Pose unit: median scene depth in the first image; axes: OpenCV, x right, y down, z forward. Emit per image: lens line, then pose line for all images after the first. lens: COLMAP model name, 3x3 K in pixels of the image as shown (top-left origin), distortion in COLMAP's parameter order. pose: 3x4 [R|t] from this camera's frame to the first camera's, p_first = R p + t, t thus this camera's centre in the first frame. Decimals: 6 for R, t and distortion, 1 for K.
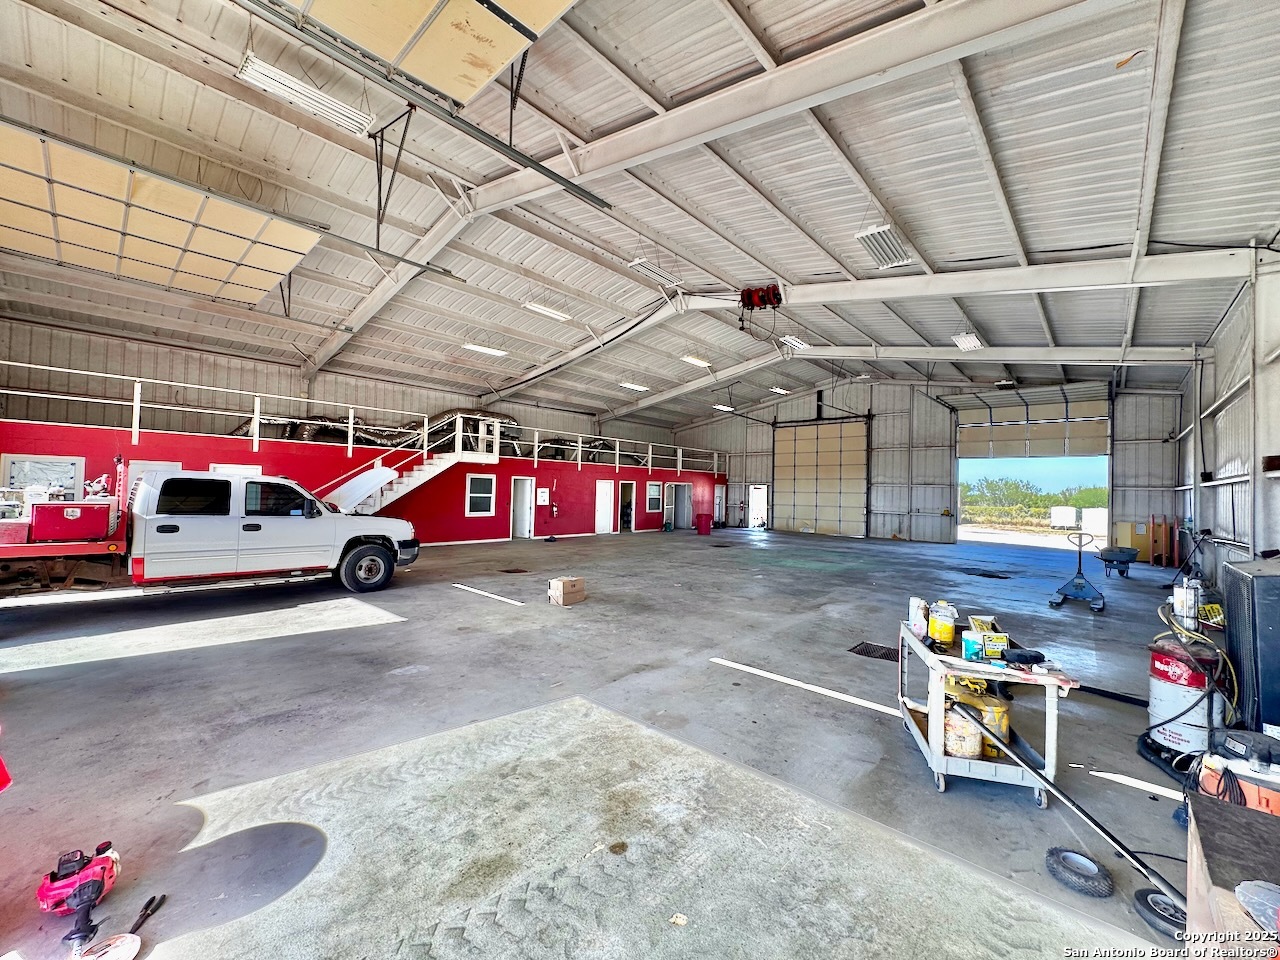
lens RADIAL K [[509.7, 0, 640.0], [0, 509.7, 480.0], [0, 0, 1]] dist [0.000460, 0.000241]
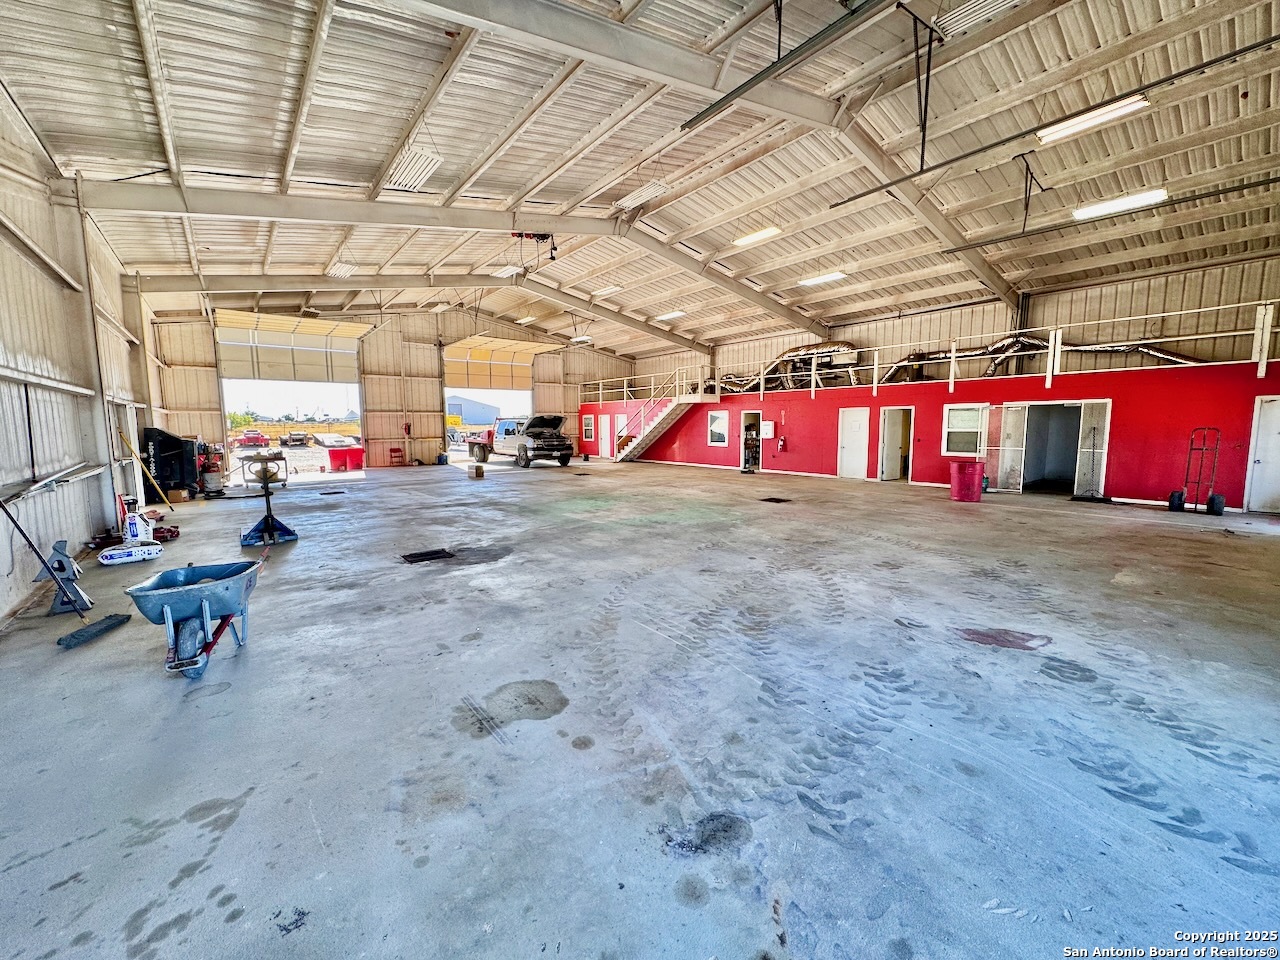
lens RADIAL K [[509.7, 0, 640.0], [0, 509.7, 480.0], [0, 0, 1]] dist [0.000460, 0.000241]
pose [[-0.150770, 0.090252, -0.984440, 0.723499], [0.025679, 0.995845, 0.087364, 0.032073], [0.988235, -0.012108, -0.152462, 0.795773]]
